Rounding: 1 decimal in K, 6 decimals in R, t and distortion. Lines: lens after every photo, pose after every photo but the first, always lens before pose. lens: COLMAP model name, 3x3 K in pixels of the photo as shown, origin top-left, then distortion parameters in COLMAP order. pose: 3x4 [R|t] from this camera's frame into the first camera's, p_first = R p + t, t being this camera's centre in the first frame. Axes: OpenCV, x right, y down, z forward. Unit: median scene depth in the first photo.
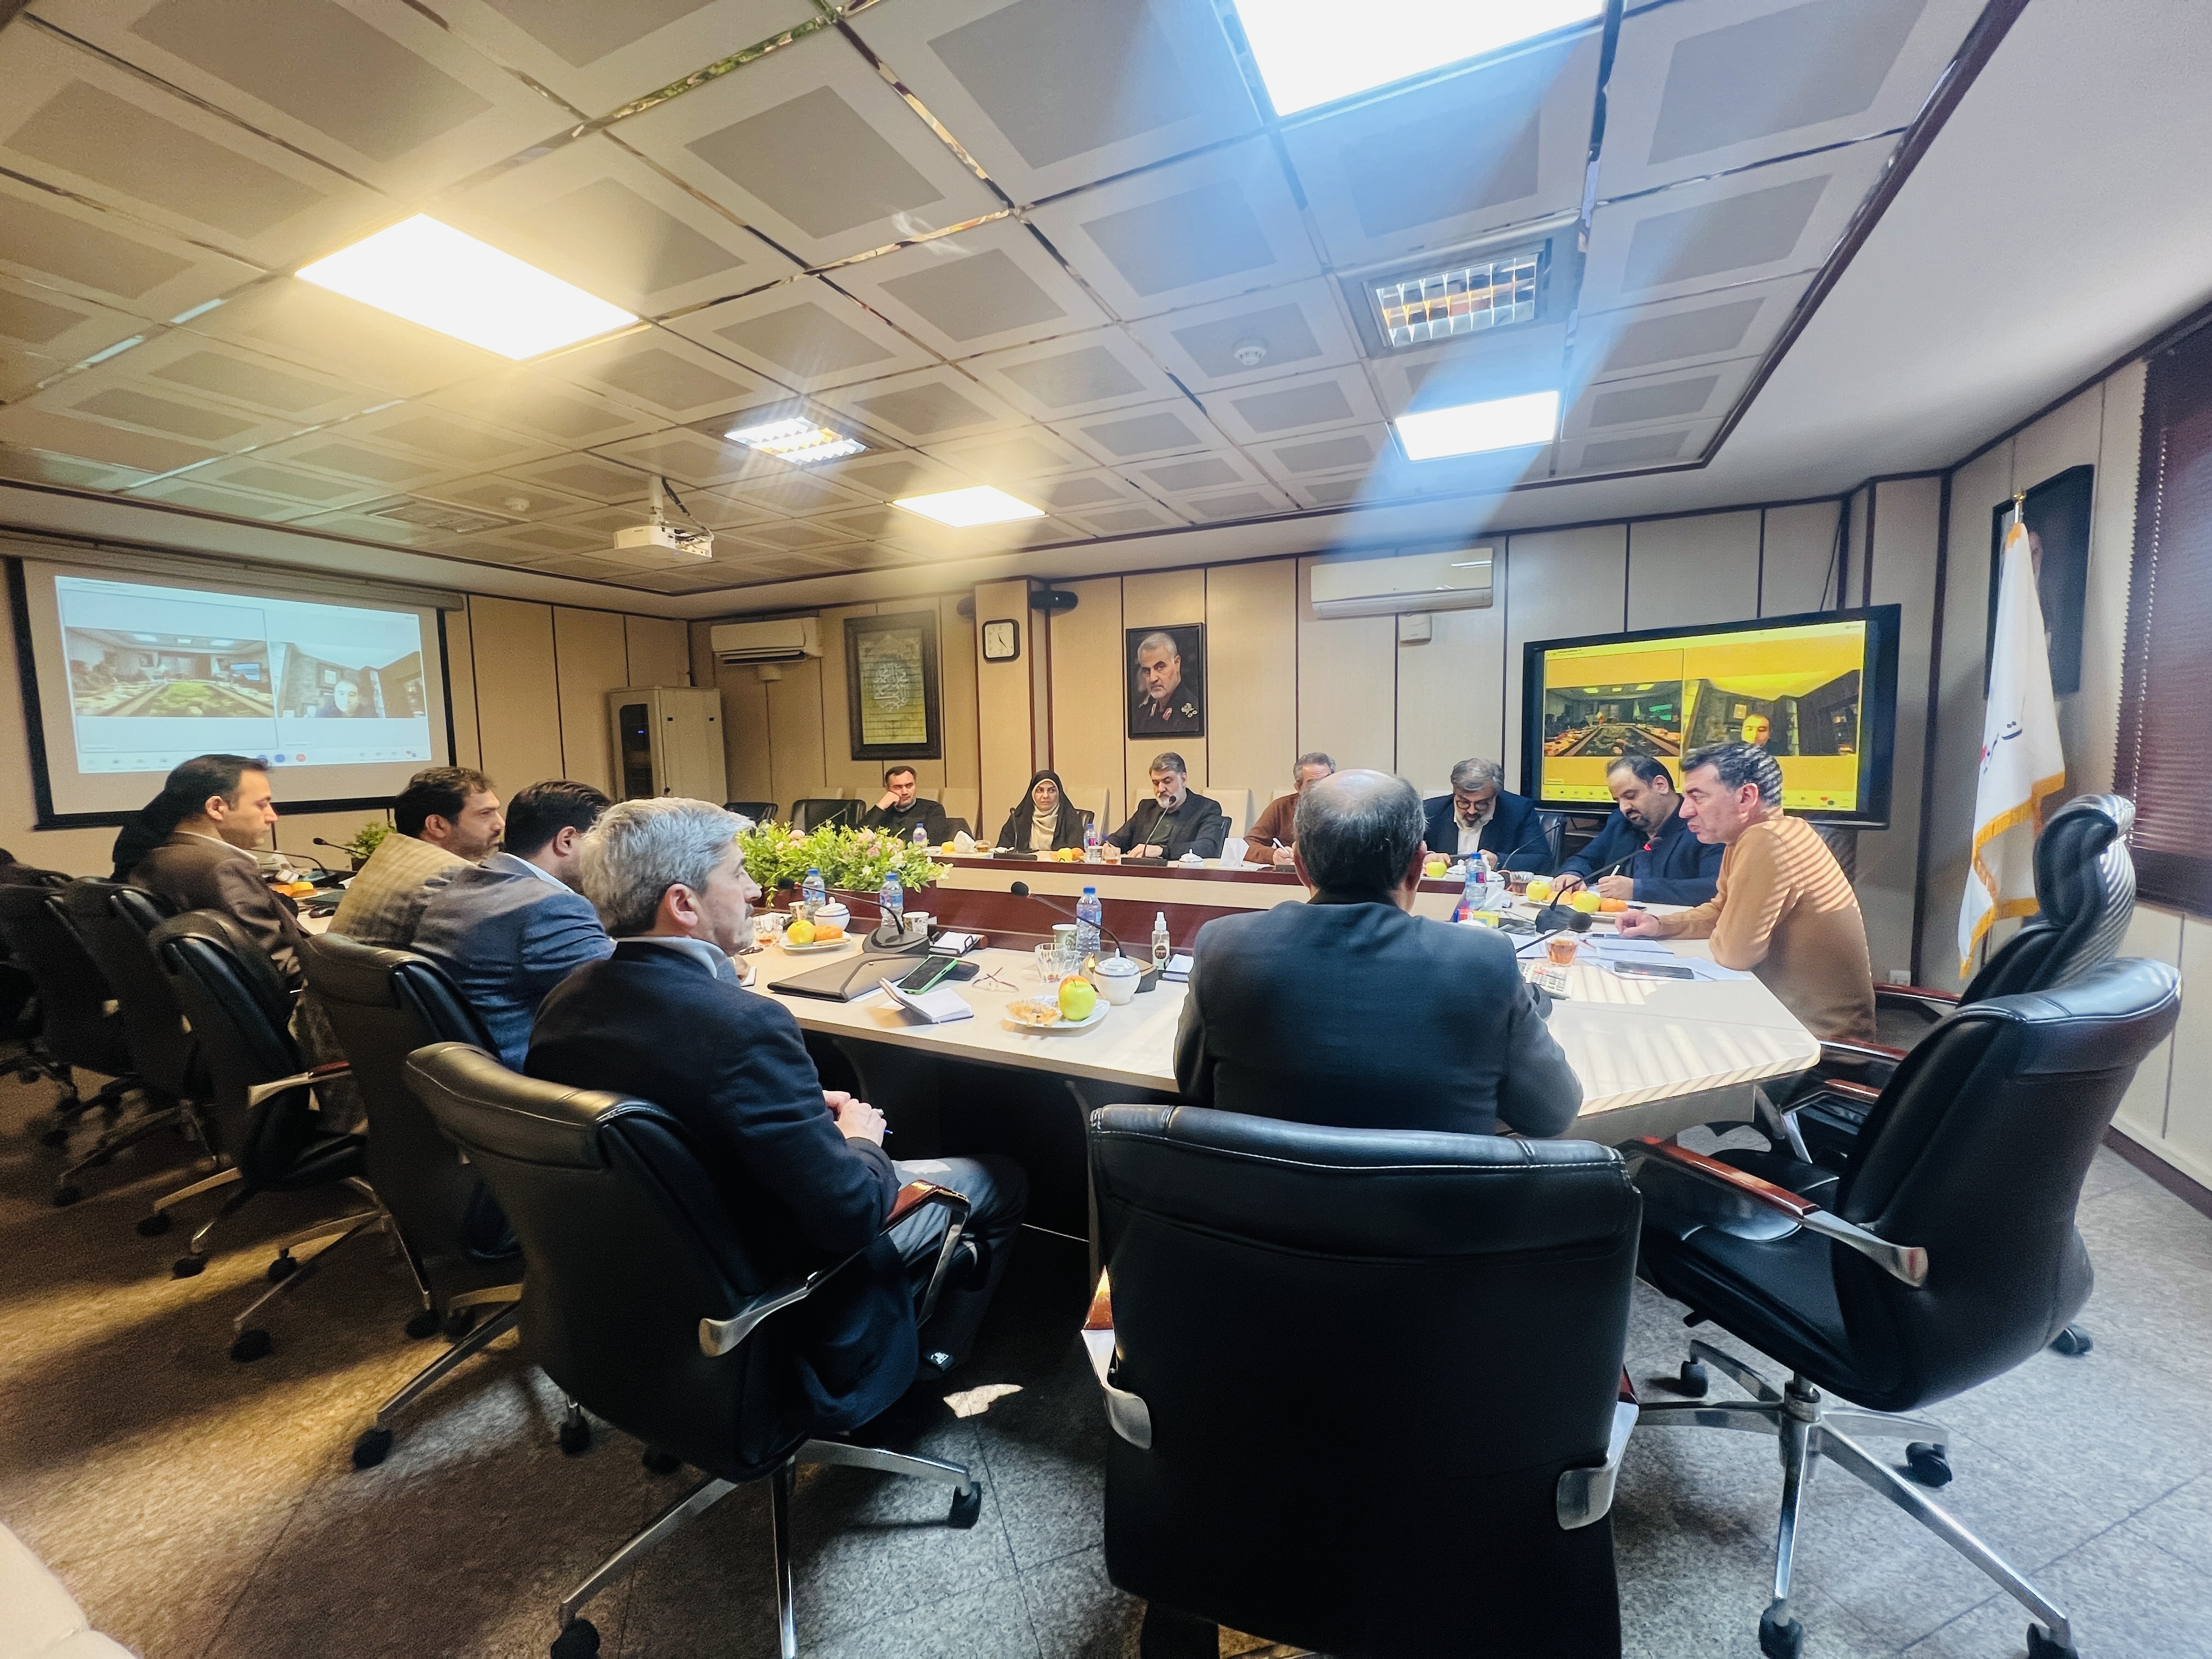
lens RADIAL K [[885.8, 0, 1098.6], [0, 885.8, 824.9], [0, 0, 1]] dist [-0.001061, -0.000252]
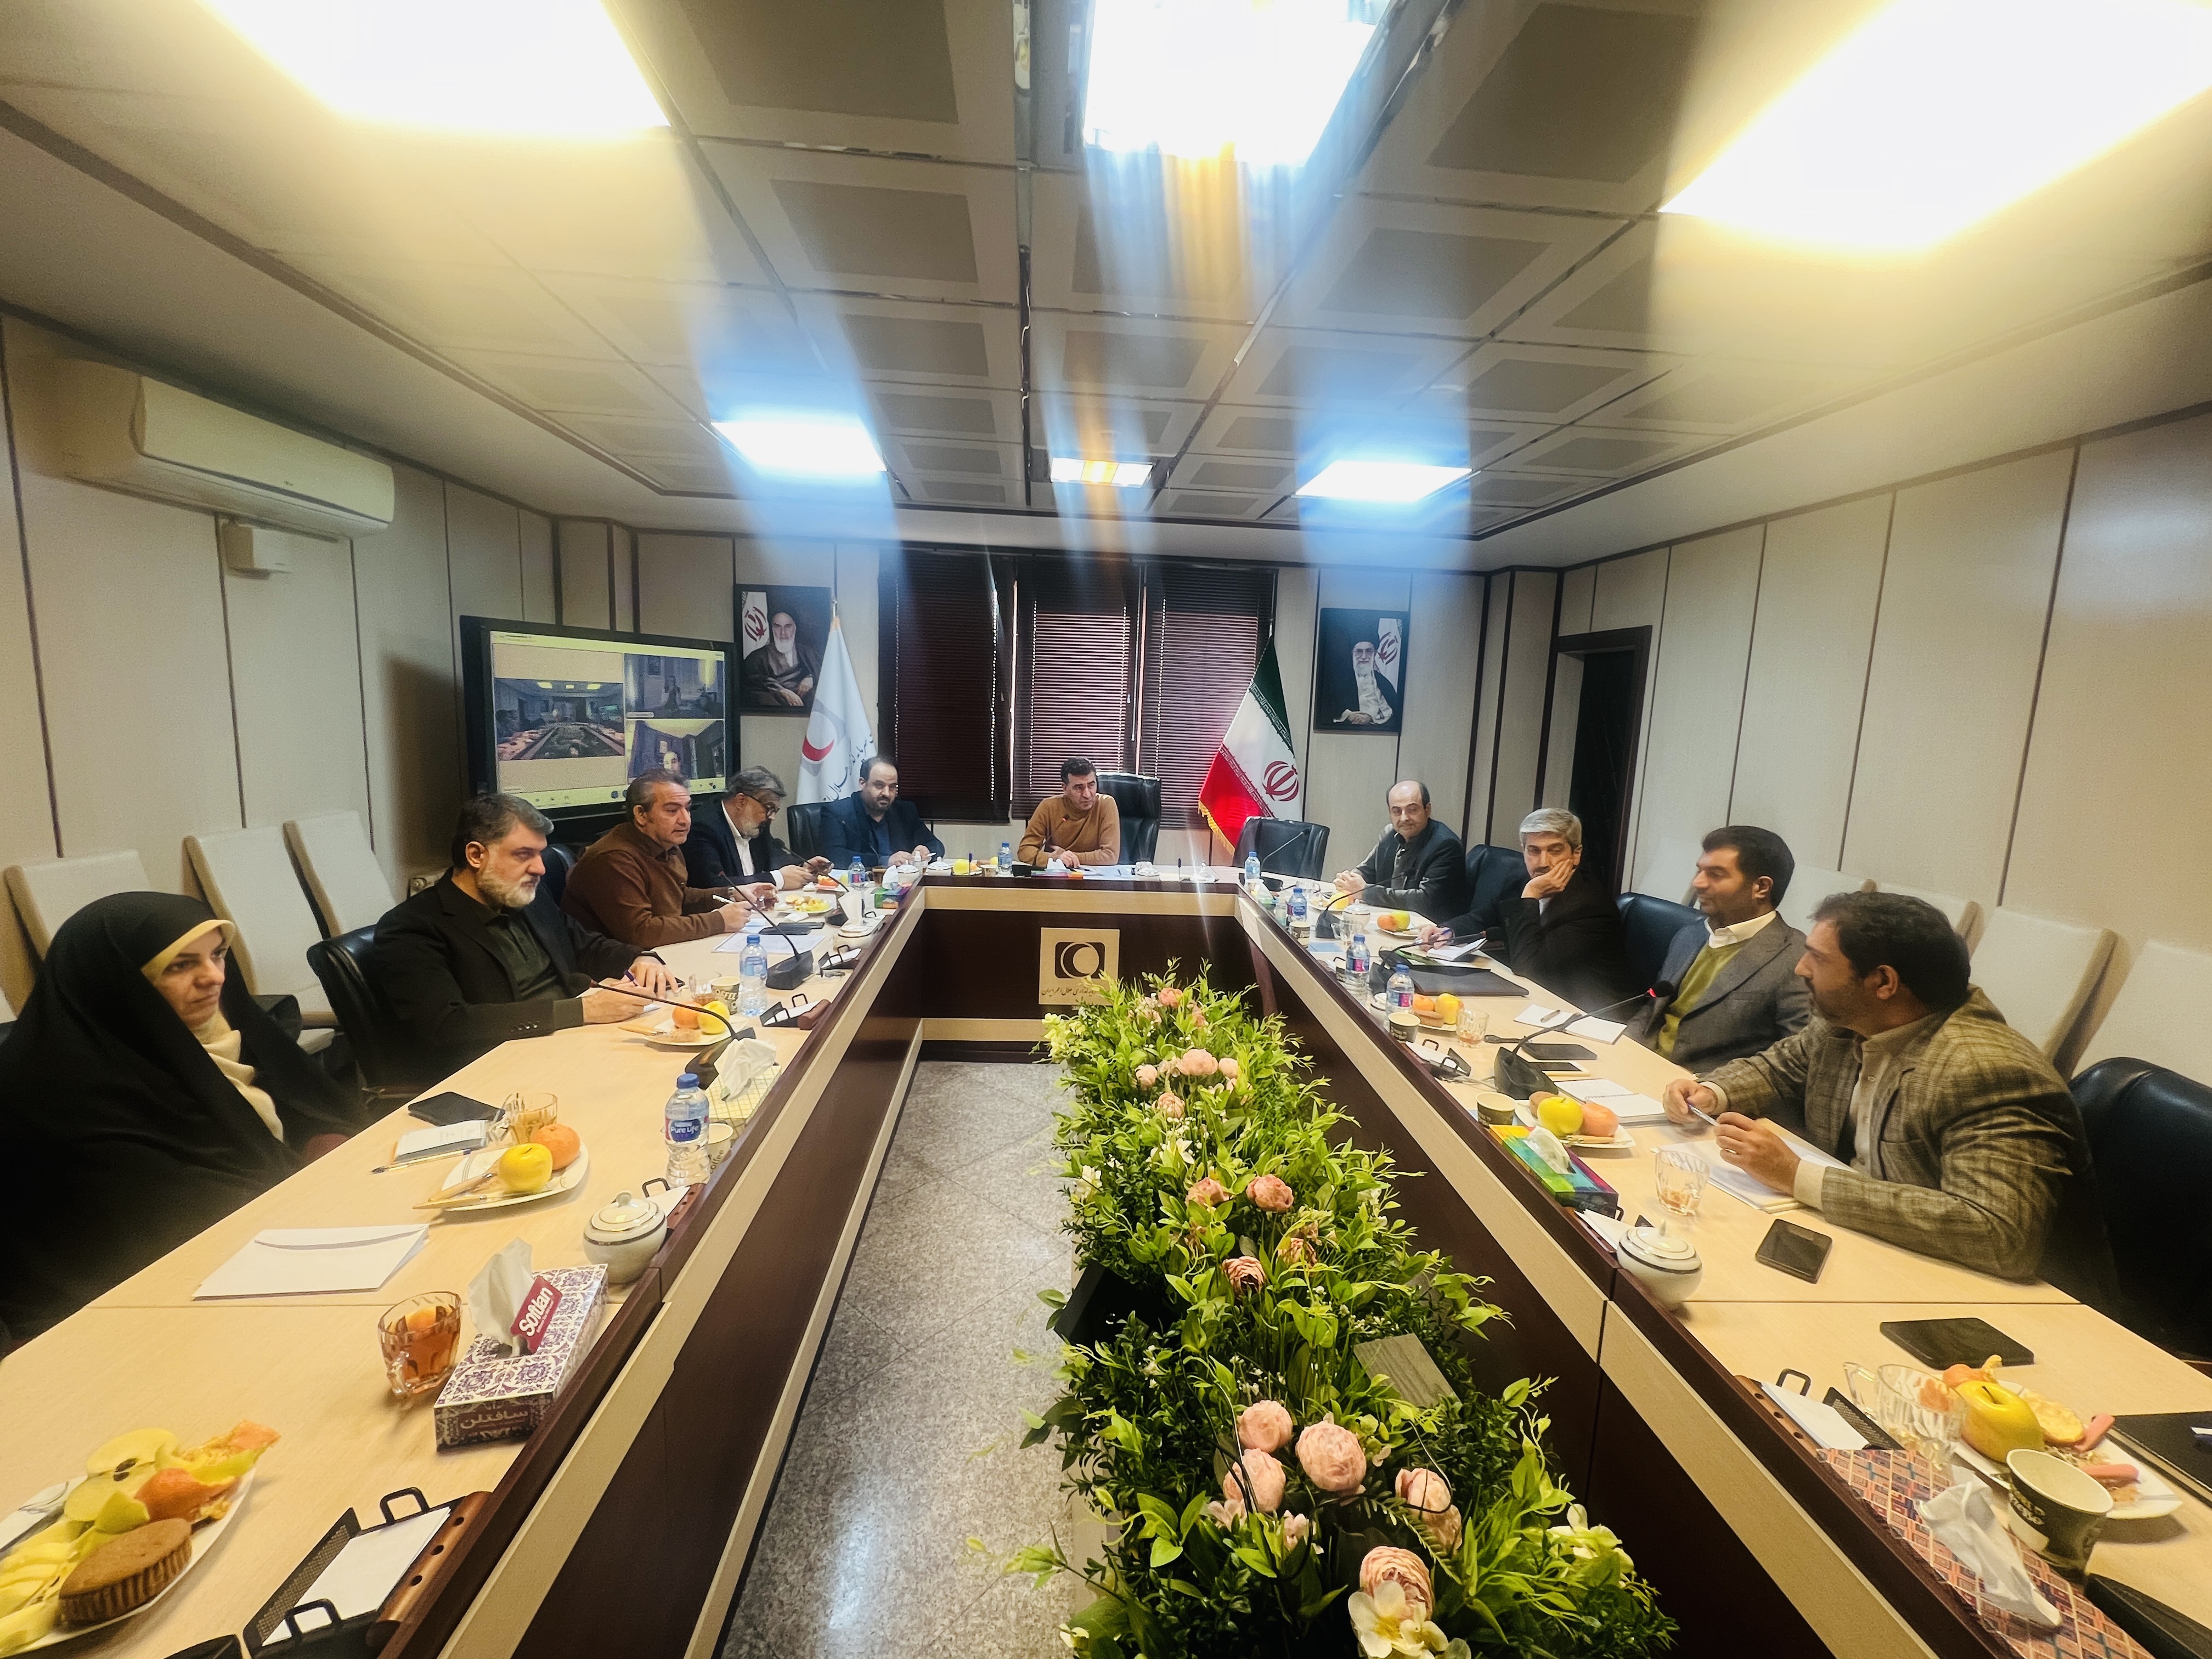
lens RADIAL K [[903.4, 0, 1106.0], [0, 903.4, 829.5], [0, 0, 1]] dist [-0.000563, -0.000127]
pose [[-0.492517, -0.121389, 0.861796, -0.449154], [0.046812, 0.985097, 0.165509, -0.113370], [-0.869043, 0.121858, -0.479494, 0.822068]]
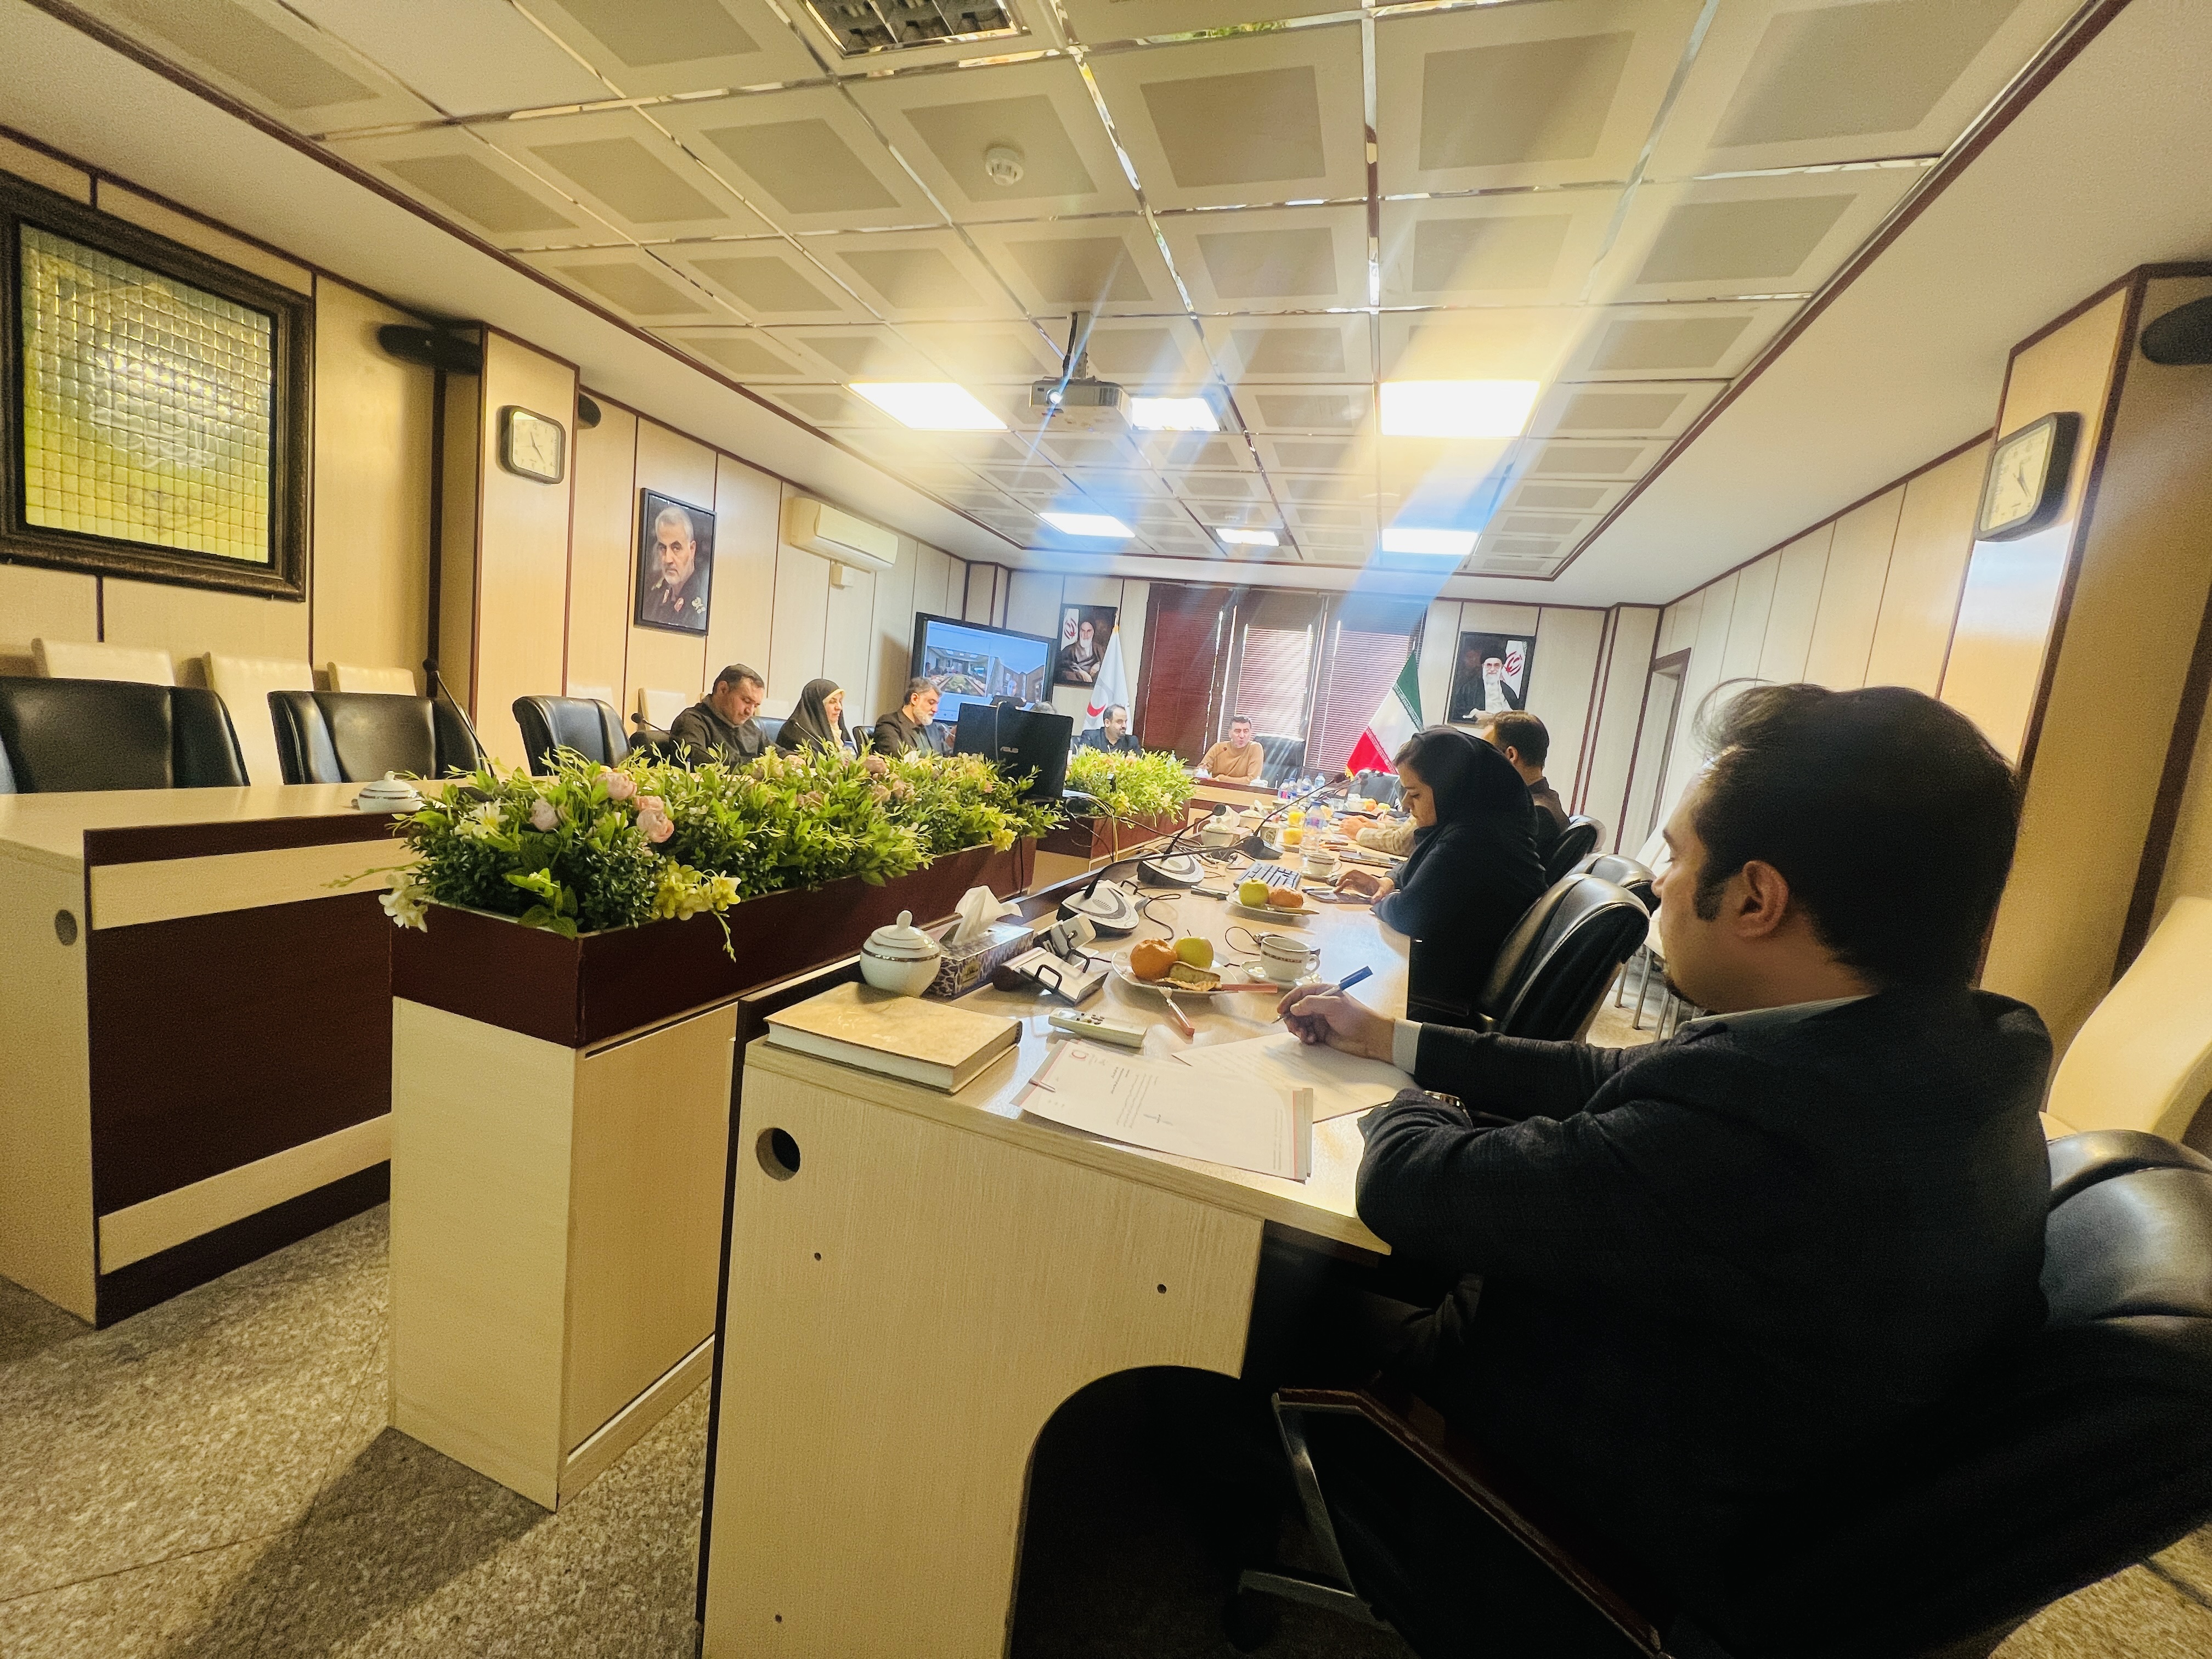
lens RADIAL K [[885.8, 0, 1098.6], [0, 885.8, 824.9], [0, 0, 1]] dist [-0.001061, -0.000252]
pose [[-0.122378, -0.115798, 0.985705, -0.972697], [-0.025204, 0.993212, 0.113551, -0.022416], [-0.992164, -0.010948, -0.124466, 0.792377]]
